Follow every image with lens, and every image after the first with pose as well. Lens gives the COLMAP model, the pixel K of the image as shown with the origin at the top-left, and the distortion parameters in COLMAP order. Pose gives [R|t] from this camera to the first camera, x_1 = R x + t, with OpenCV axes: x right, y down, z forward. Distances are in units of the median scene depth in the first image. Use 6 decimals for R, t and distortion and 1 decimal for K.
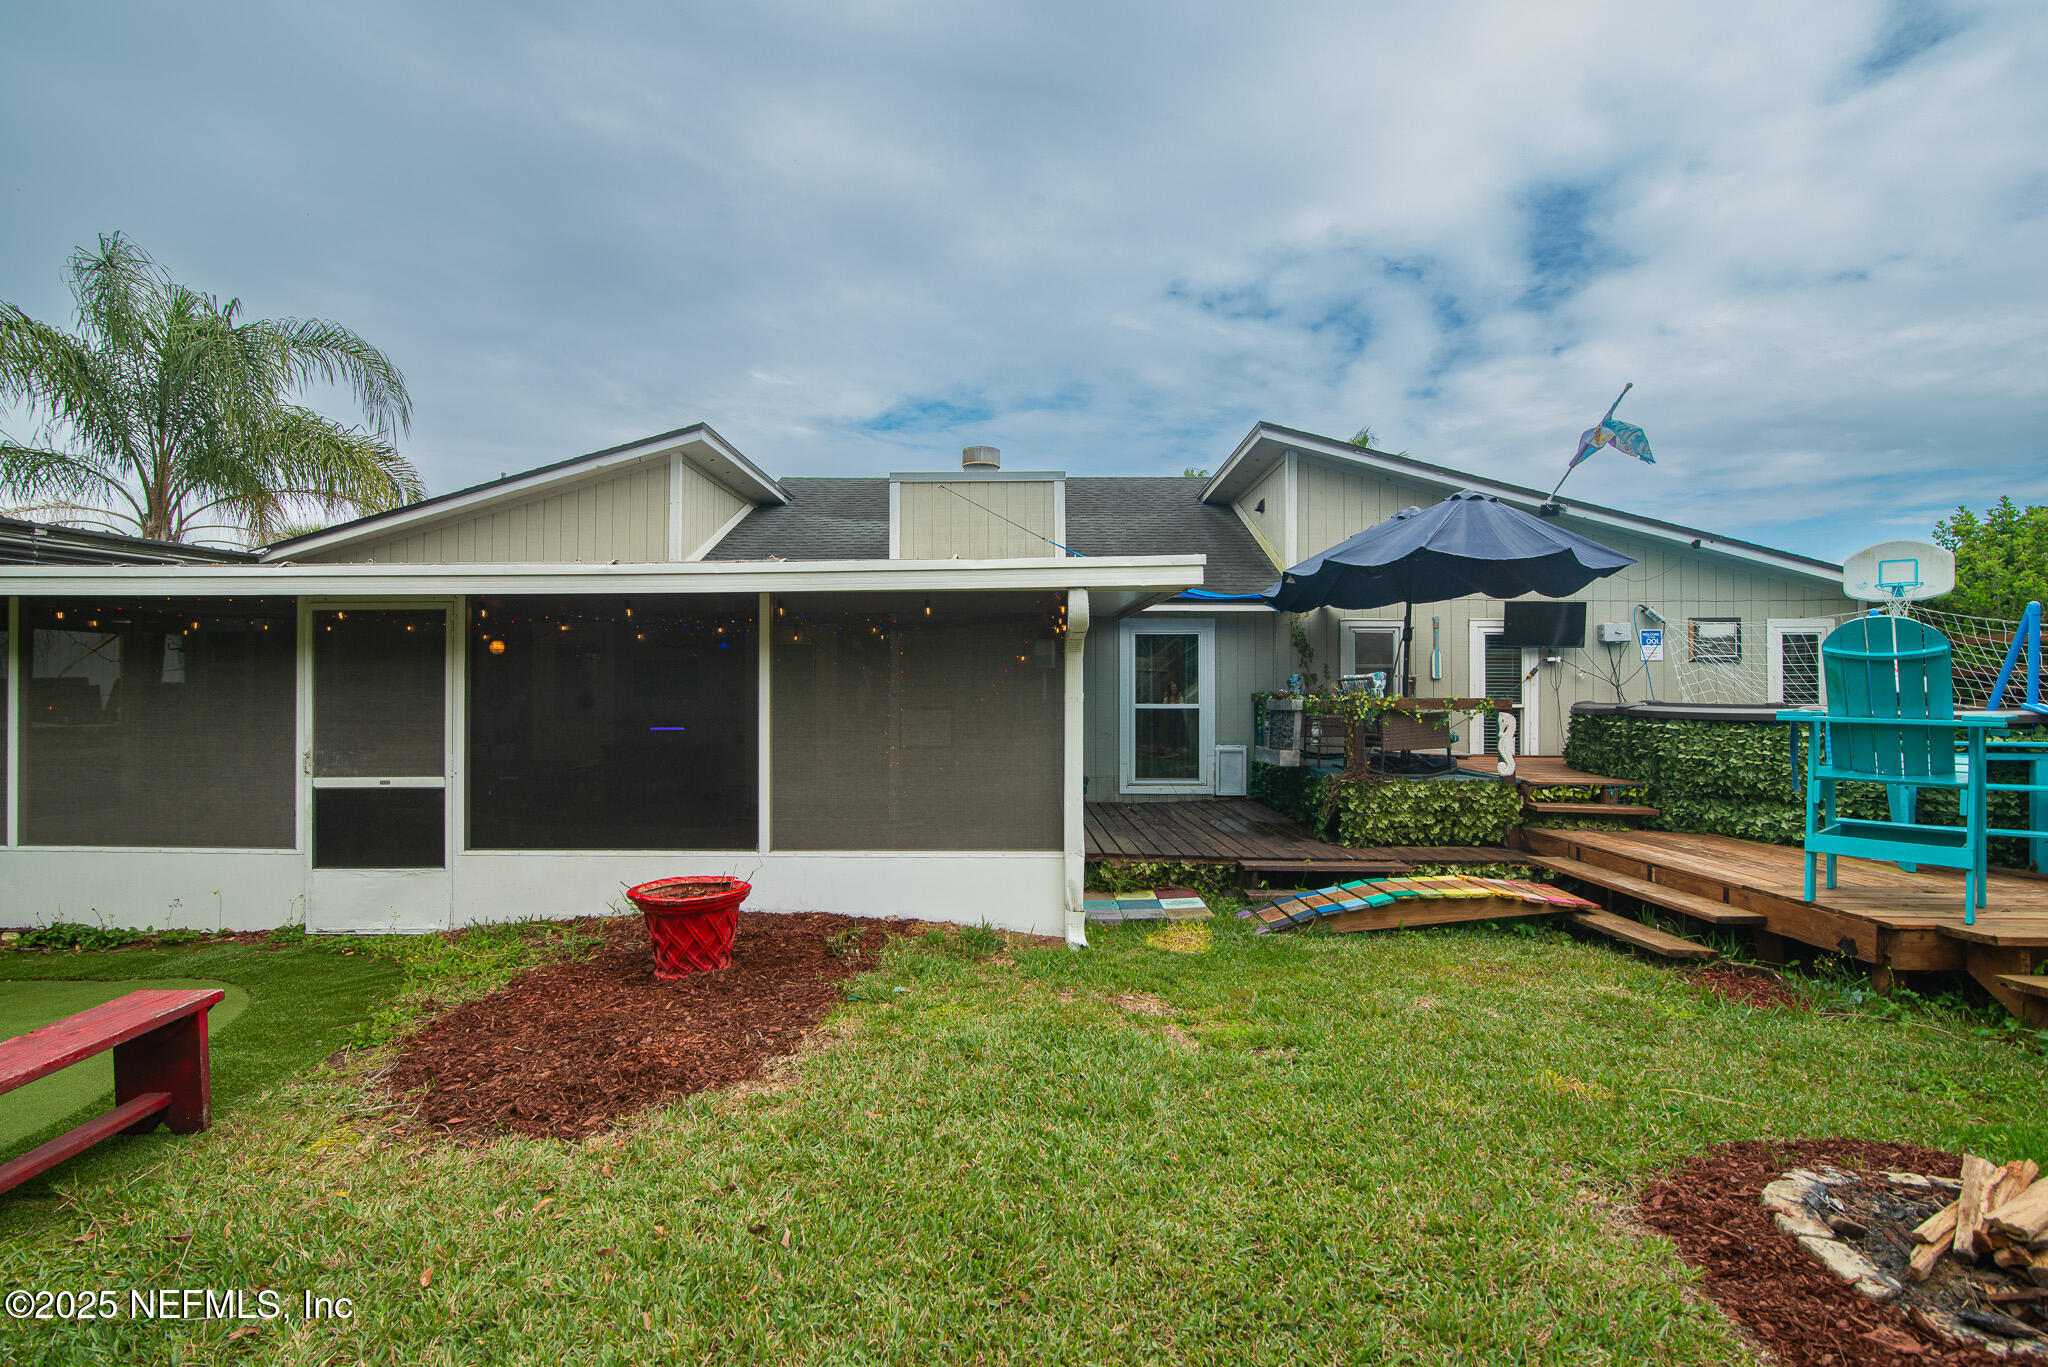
lens RADIAL K [[938.9, 0, 1042.5], [0, 938.9, 680.6], [0, 0, 1]] dist [-0.020774, 0.000797]
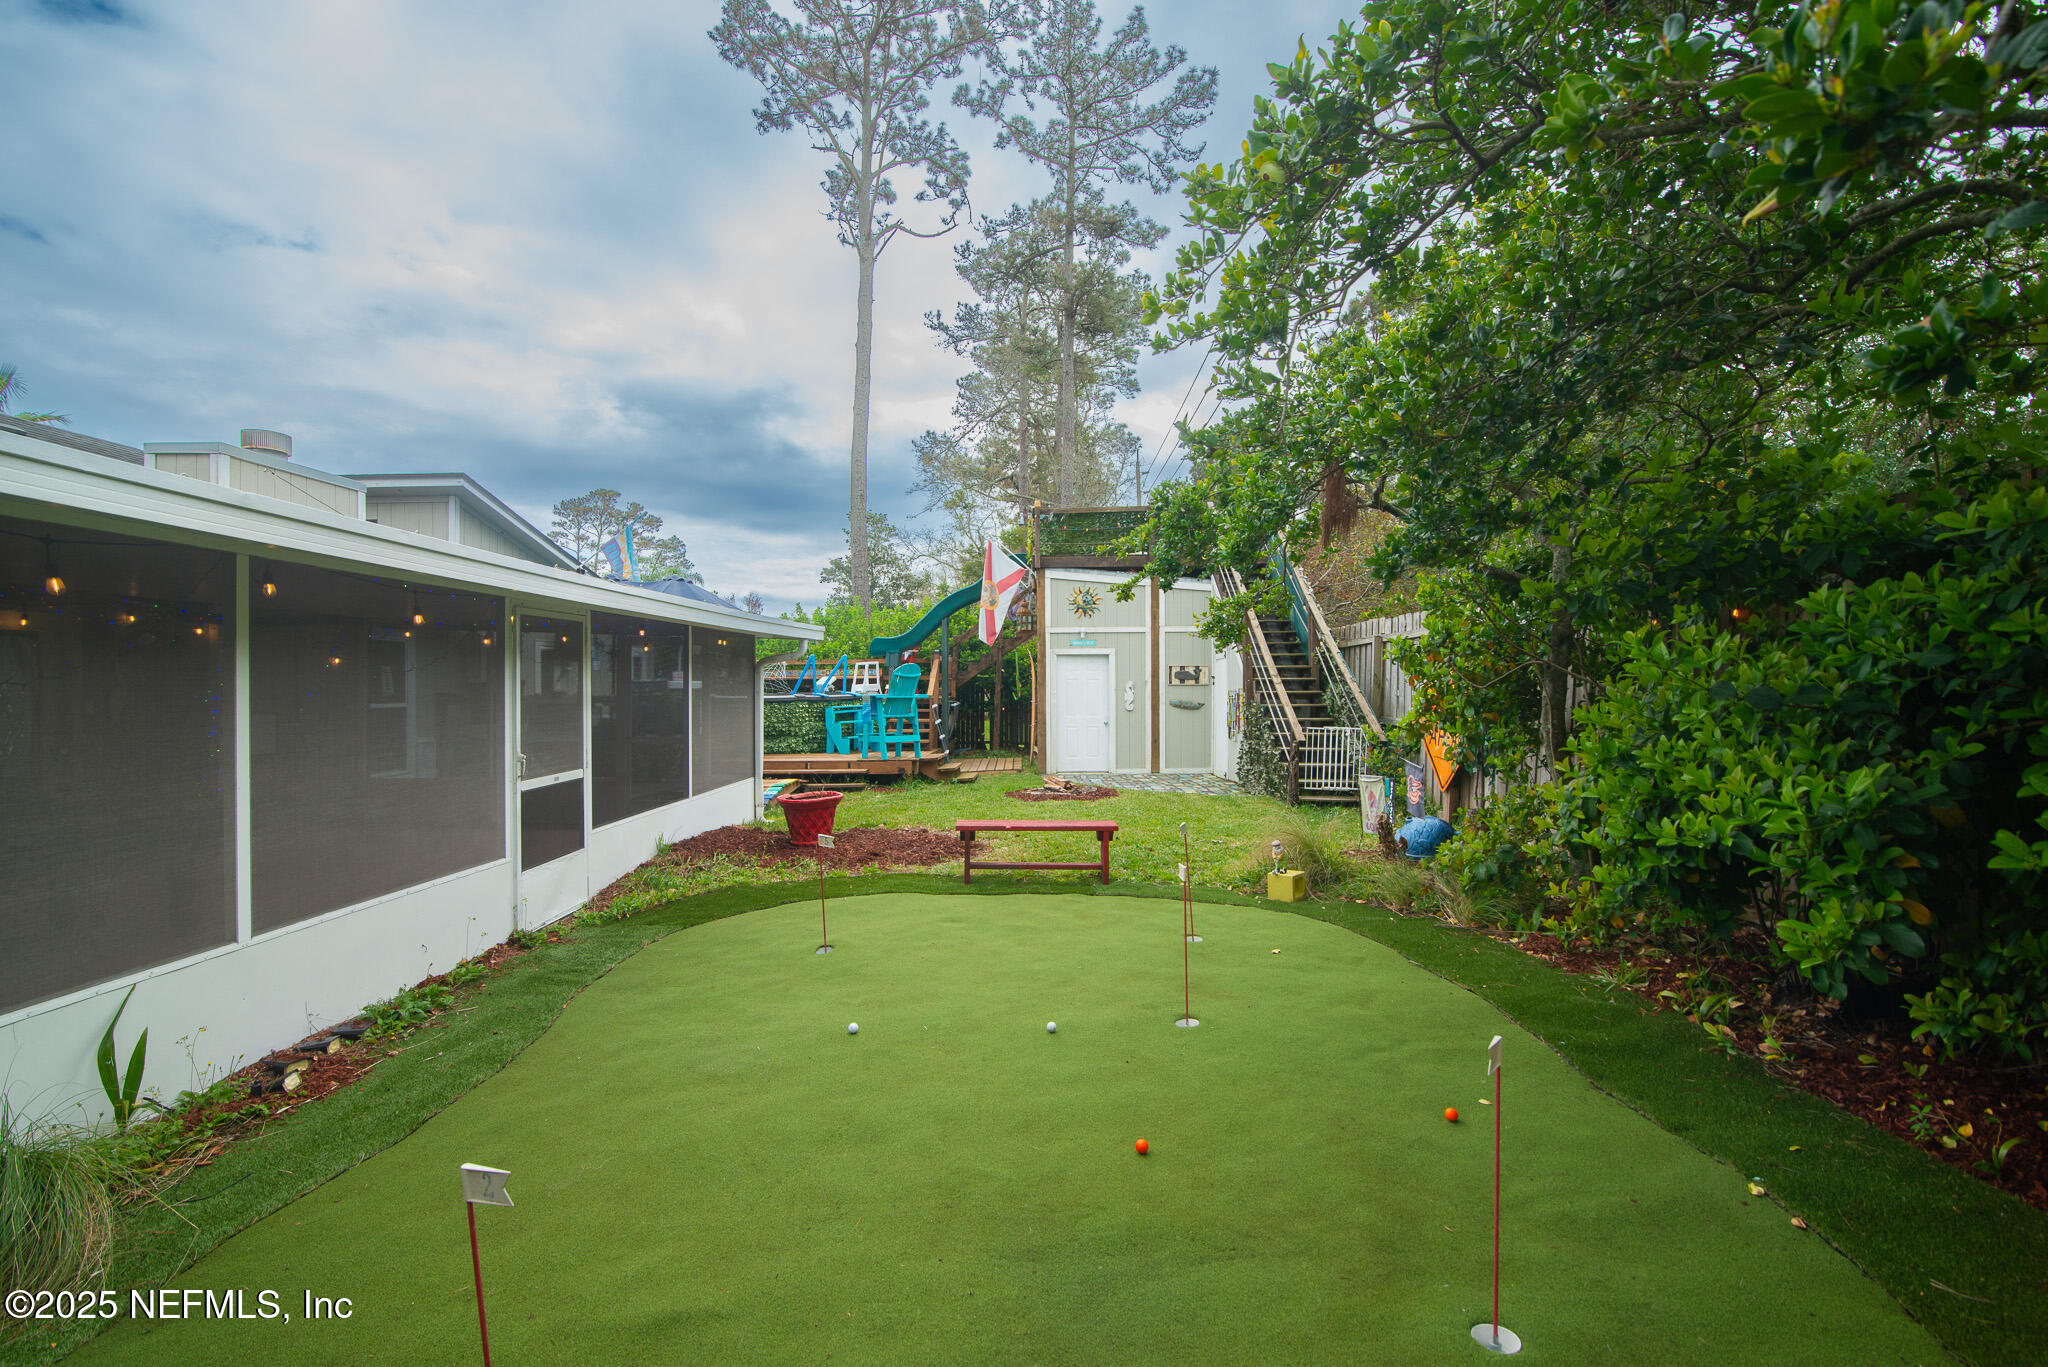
lens RADIAL K [[938.9, 0, 1024.5], [0, 938.9, 685.6], [0, 0, 1]] dist [-0.020774, 0.000797]
pose [[0.026879, -0.005424, 0.999624, -1.773279], [0.003607, 0.999979, 0.005329, -0.001629], [-0.999632, 0.003462, 0.026898, 0.428126]]
